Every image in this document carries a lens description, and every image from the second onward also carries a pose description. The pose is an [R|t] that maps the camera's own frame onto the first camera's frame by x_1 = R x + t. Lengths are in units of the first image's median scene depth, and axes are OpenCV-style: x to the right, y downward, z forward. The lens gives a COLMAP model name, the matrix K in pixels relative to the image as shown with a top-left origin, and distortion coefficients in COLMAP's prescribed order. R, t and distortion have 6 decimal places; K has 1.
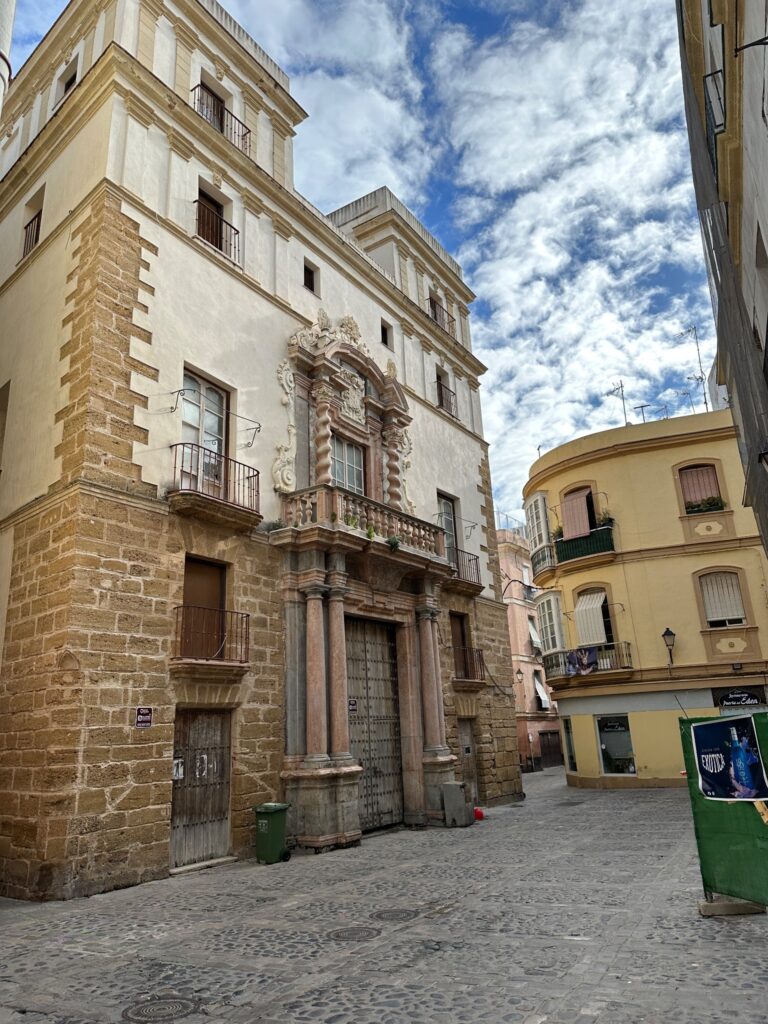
lens RADIAL K [[712.8, 0, 384.0], [0, 712.8, 512.0], [0, 0, 1]] dist [0.216511, -0.438286]
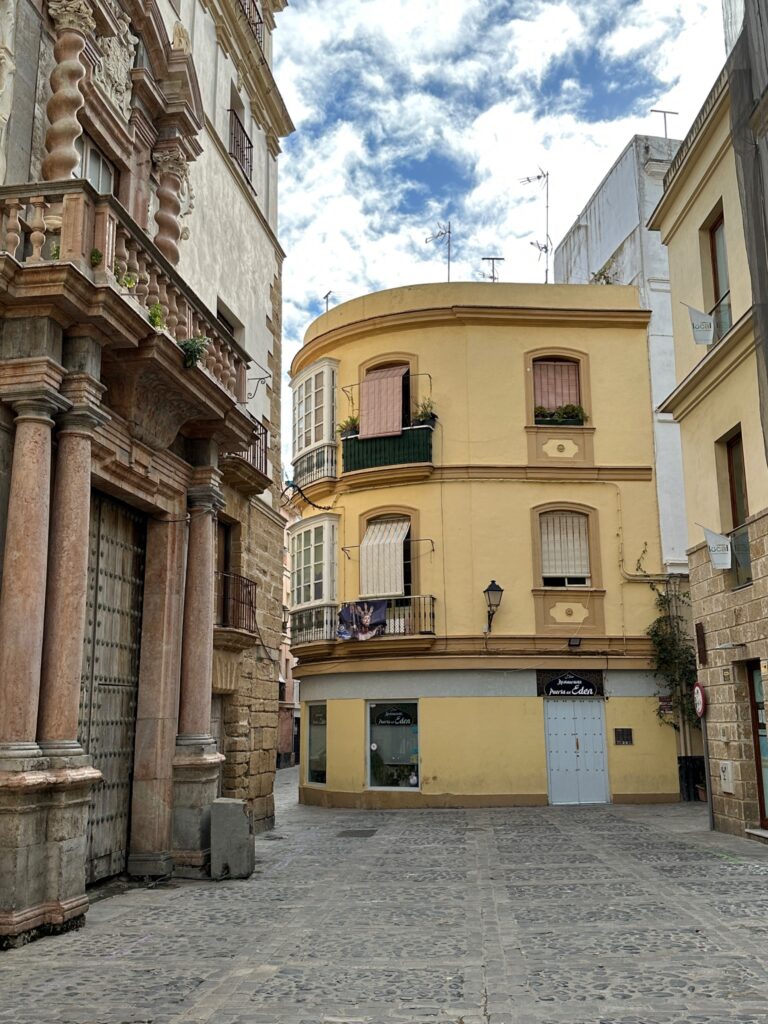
lens RADIAL K [[986.8, 0, 384.0], [0, 986.8, 512.0], [0, 0, 1]] dist [0.188824, -0.342546]
pose [[0.907652, 0.126181, 0.400307, -0.091621], [-0.156358, 0.986742, 0.043492, 0.072589], [-0.389512, -0.102067, 0.915349, 0.195744]]
